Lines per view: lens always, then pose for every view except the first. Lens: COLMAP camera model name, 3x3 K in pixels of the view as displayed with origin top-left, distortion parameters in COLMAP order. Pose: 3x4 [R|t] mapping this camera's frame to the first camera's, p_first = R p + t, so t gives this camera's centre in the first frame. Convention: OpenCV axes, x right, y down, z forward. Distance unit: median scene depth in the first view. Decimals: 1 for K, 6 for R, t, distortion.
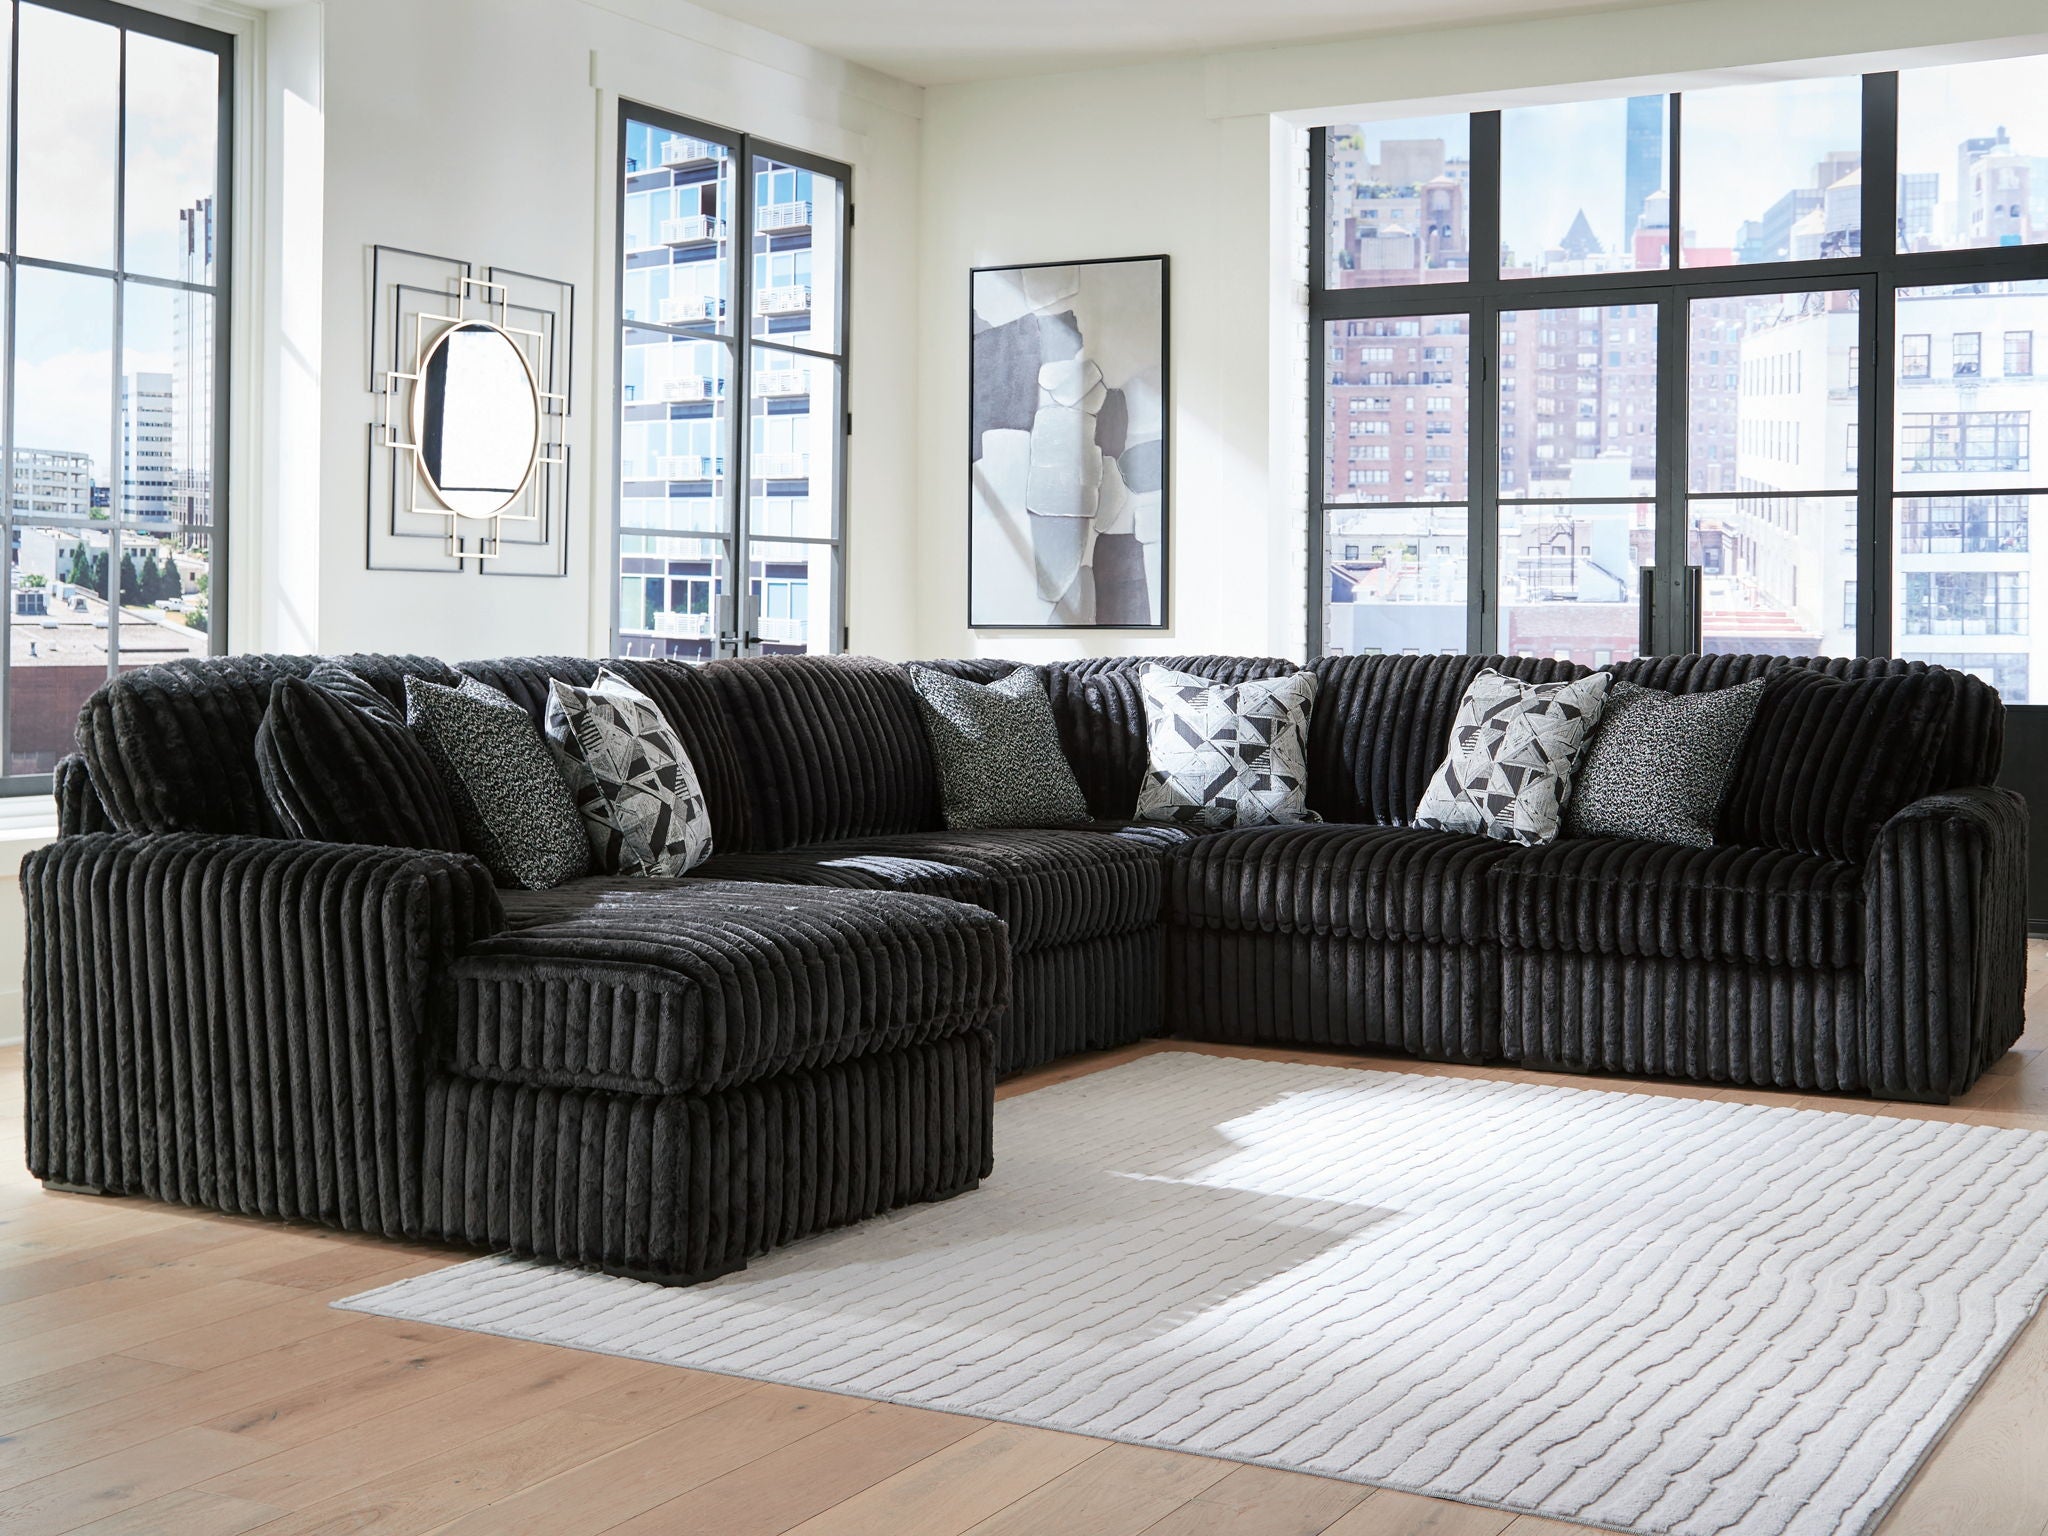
lens RADIAL K [[2729.3, 0, 1024.0], [0, 2729.3, 768.0], [0, 0, 1]] dist [0.174491, -0.007056]
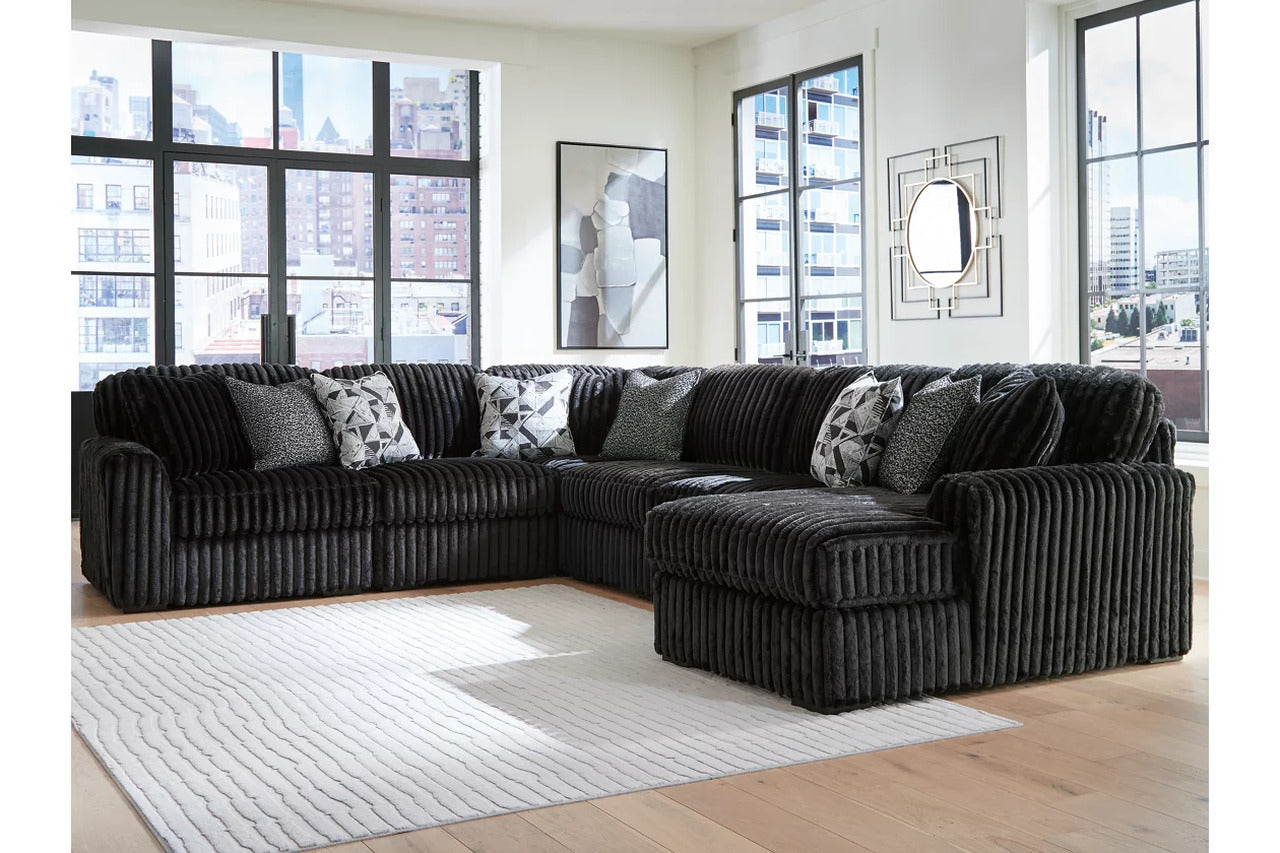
lens RADIAL K [[1514.6, 0, 640.0], [0, 1514.6, 426.5], [0, 0, 1]] dist [0.172368, -0.009722]
pose [[0.539523, -0.067563, 0.839256, -0.587879], [0.067530, 0.997036, 0.036853, -0.025770], [-0.839258, 0.036792, 0.542487, 0.320653]]
